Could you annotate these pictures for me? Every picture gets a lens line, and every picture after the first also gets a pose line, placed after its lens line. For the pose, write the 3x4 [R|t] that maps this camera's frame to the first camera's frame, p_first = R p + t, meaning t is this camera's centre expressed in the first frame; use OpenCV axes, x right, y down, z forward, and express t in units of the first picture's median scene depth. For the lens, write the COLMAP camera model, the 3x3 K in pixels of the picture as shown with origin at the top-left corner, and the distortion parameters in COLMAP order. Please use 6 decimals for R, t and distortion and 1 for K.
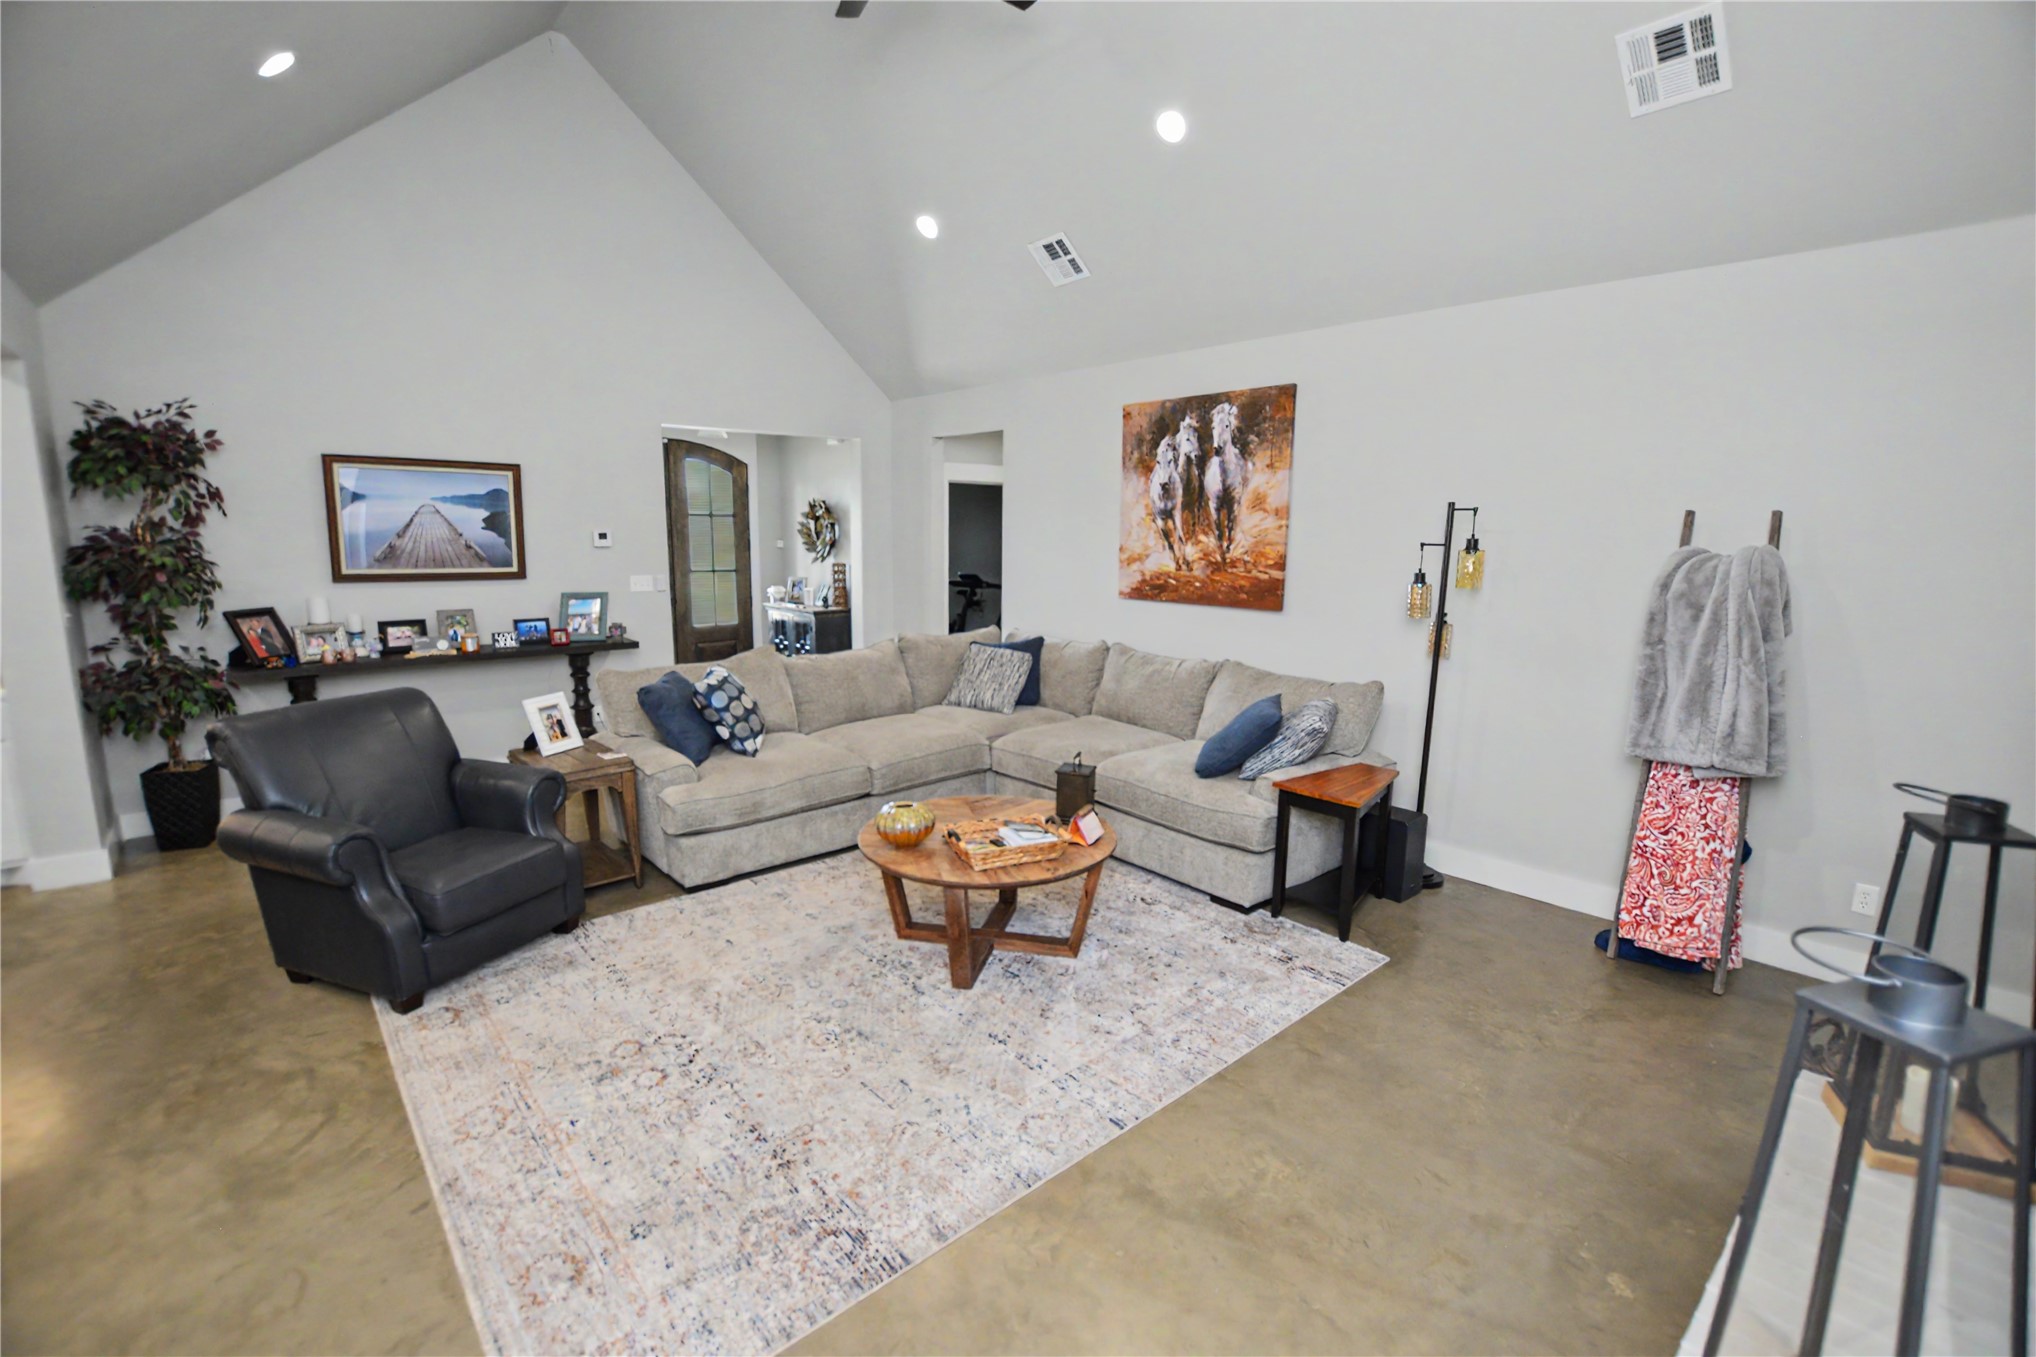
lens RADIAL K [[899.8, 0, 1018.8], [0, 899.8, 674.4], [0, 0, 1]] dist [-0.034735, 0.005666]
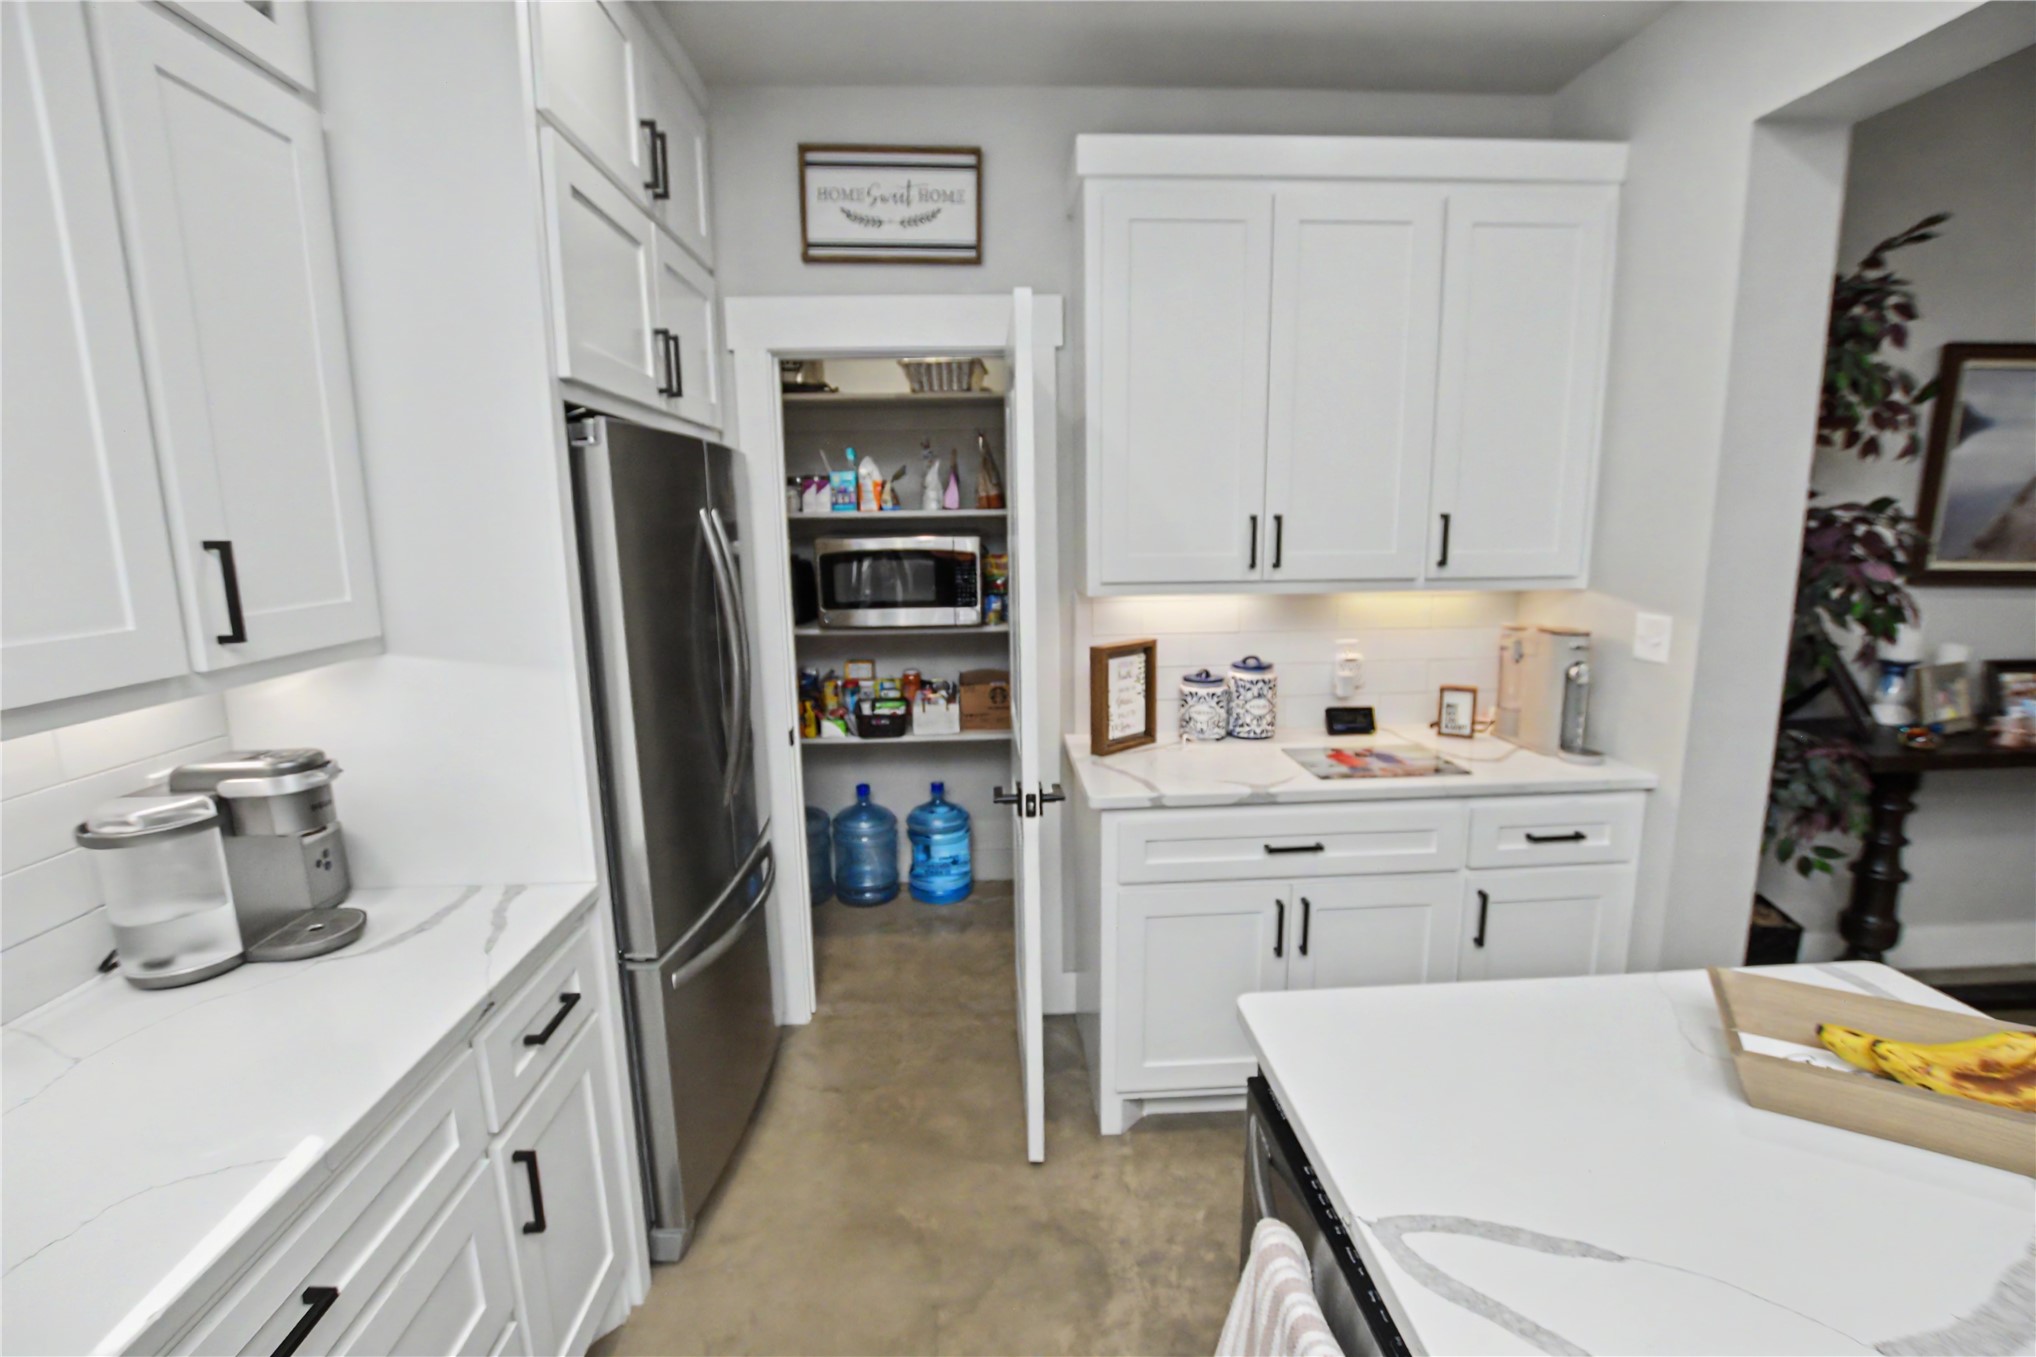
lens RADIAL K [[887.5, 0, 1018.0], [0, 887.5, 678.5], [0, 0, 1]] dist [-0.028672, 0.000308]
pose [[0.777510, 0.092250, -0.622068, -0.852582], [-0.081833, 0.995613, 0.045364, -0.024940], [0.623524, 0.015635, 0.781648, 0.236197]]
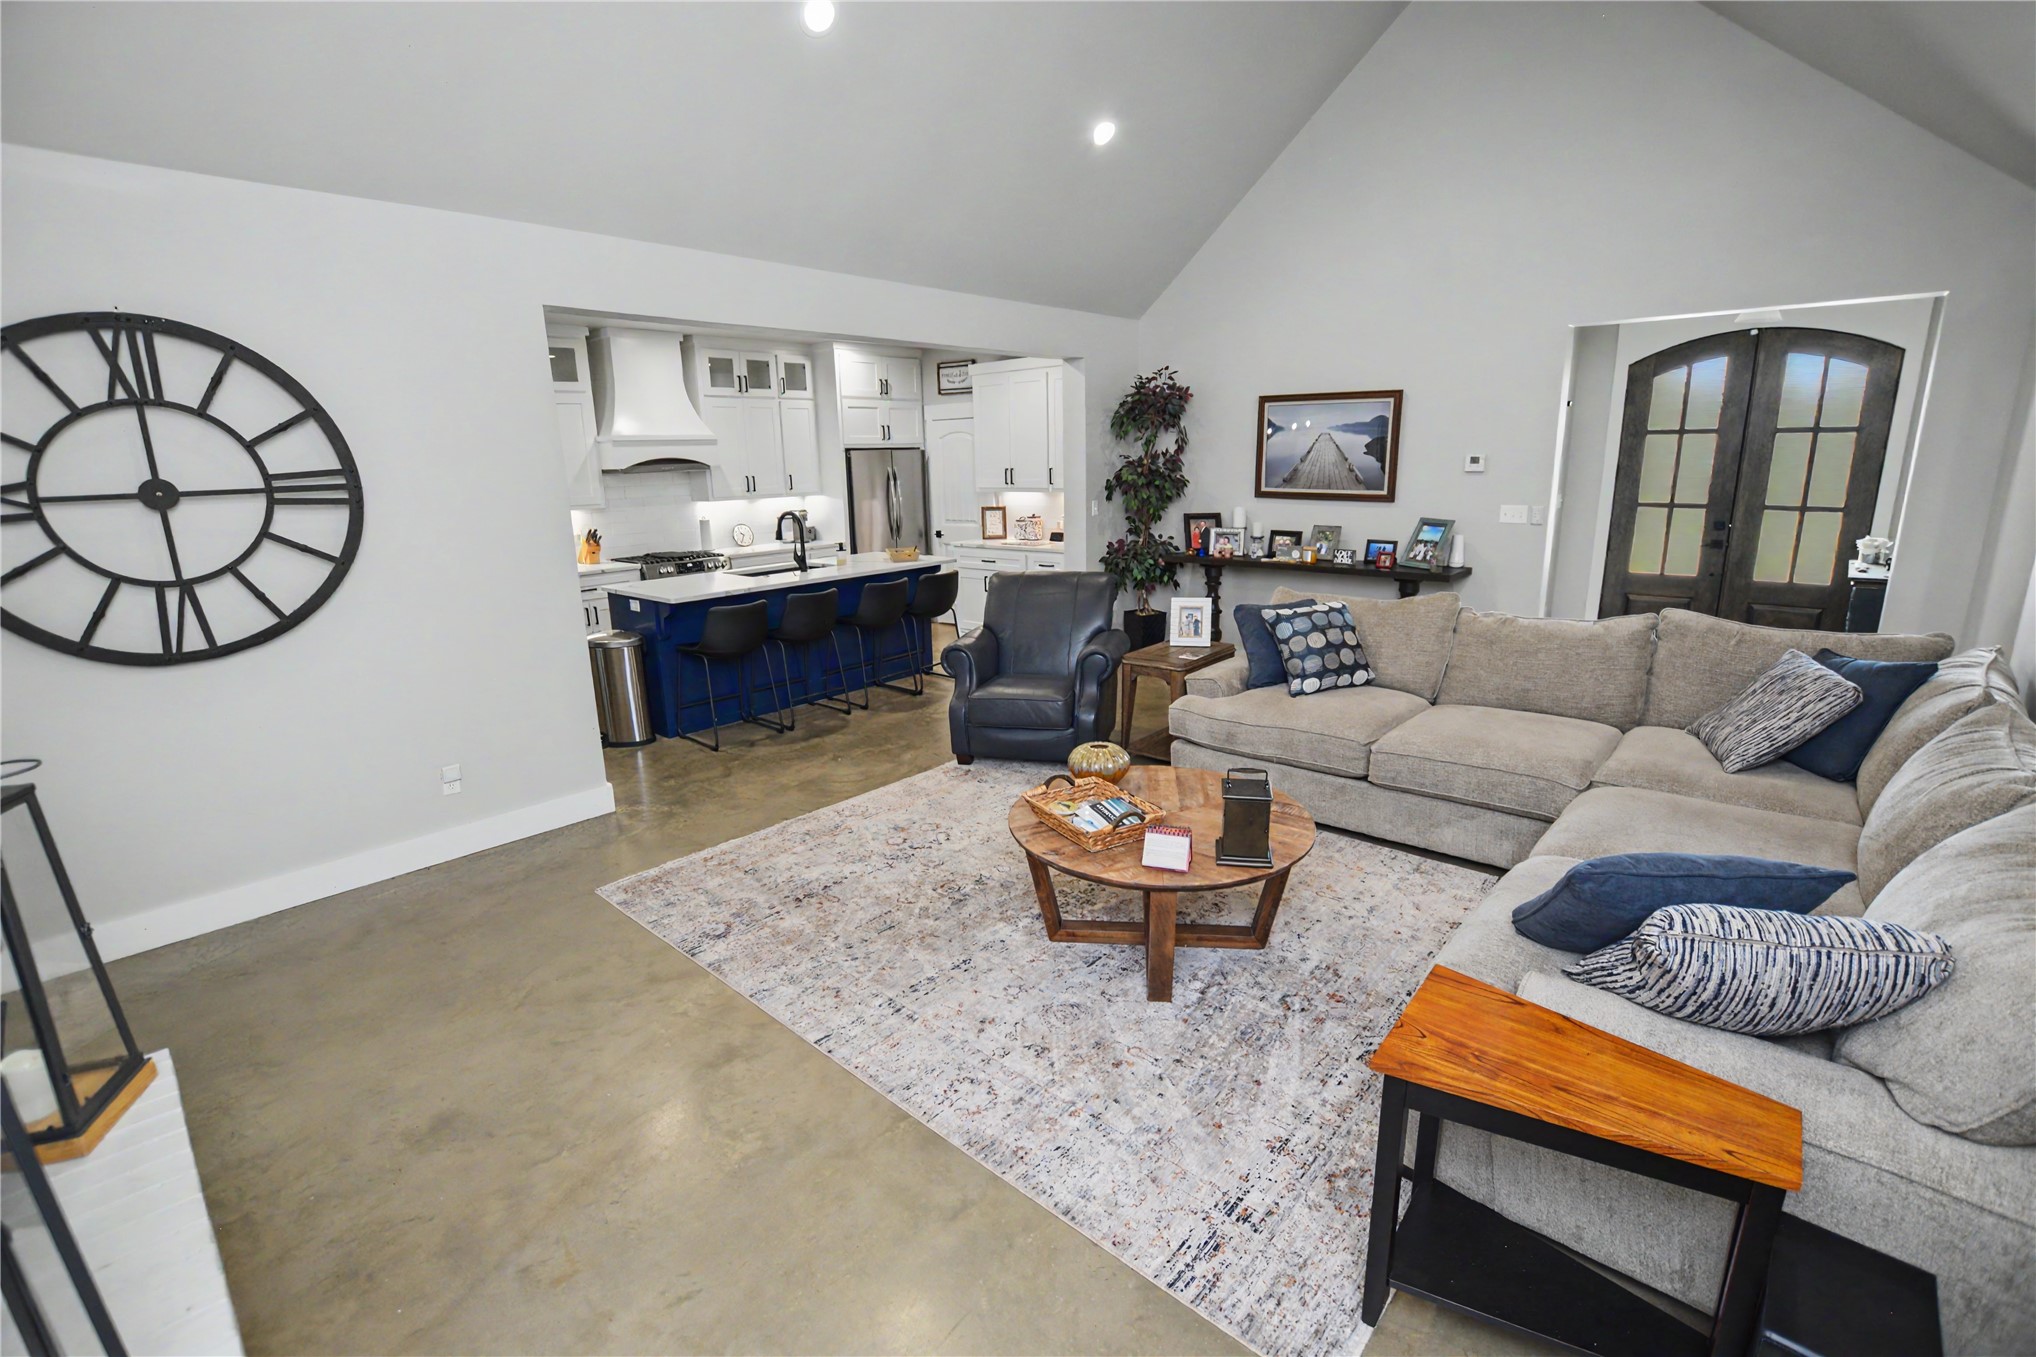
lens RADIAL K [[899.8, 0, 1018.8], [0, 899.8, 674.4], [0, 0, 1]] dist [-0.034735, 0.005666]
pose [[0.109740, 0.223397, -0.968530, 0.507515], [-0.138464, 0.968350, 0.207667, -0.076262], [0.984269, 0.111317, 0.137199, 0.499315]]
